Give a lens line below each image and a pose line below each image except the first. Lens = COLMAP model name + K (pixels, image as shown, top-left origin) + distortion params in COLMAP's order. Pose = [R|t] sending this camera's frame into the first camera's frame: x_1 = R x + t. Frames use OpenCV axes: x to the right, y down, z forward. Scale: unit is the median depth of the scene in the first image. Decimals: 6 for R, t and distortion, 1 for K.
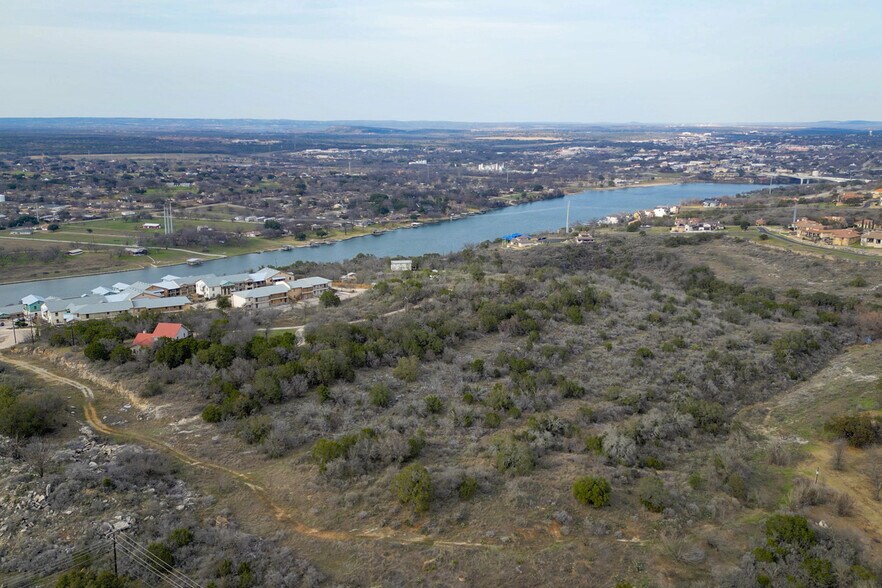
lens RADIAL K [[754.3, 0, 441.0], [0, 754.3, 294.0], [0, 0, 1]] dist [0.123301, -0.177944]
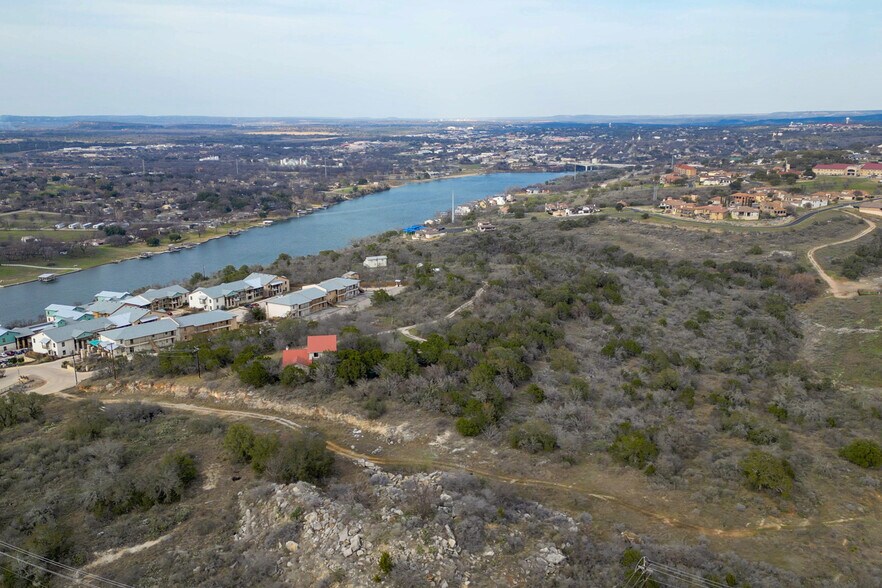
lens RADIAL K [[754.3, 0, 441.0], [0, 754.3, 294.0], [0, 0, 1]] dist [0.123301, -0.177944]
pose [[0.952647, -0.079386, 0.293533, -0.110180], [0.077665, 0.996825, 0.017534, -0.003274], [-0.293994, 0.006094, 0.955788, 0.029585]]
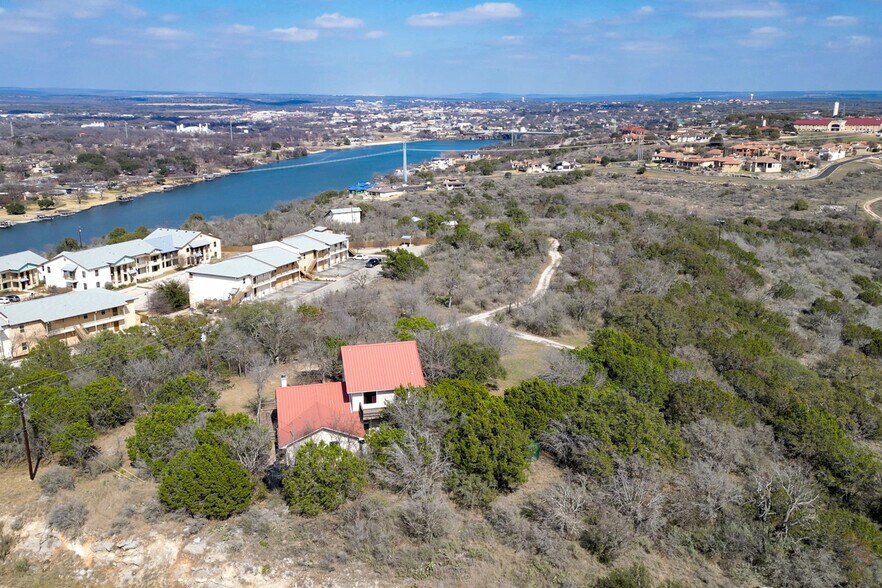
lens RADIAL K [[761.8, 0, 441.0], [0, 761.8, 294.0], [0, 0, 1]] dist [0.111444, -0.170129]
pose [[0.908530, -0.106129, 0.404116, -0.106514], [0.092750, 0.994299, 0.052604, 0.000548], [-0.407395, -0.010311, 0.913194, 0.160087]]
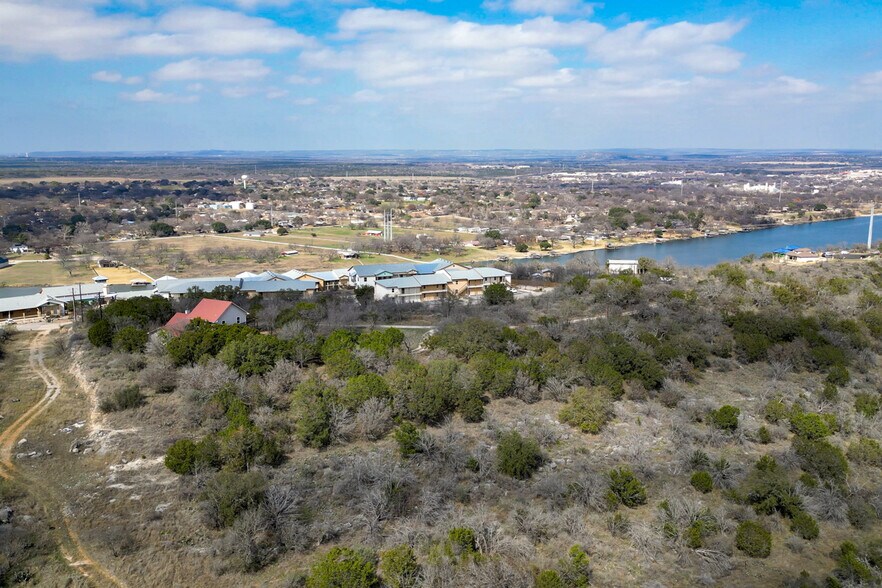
lens RADIAL K [[761.8, 0, 441.0], [0, 761.8, 294.0], [0, 0, 1]] dist [0.111444, -0.170129]
pose [[0.948624, 0.052574, -0.312007, 0.005745], [-0.065019, 0.997445, -0.029610, 0.009379], [0.309653, 0.048375, 0.949618, 0.103010]]
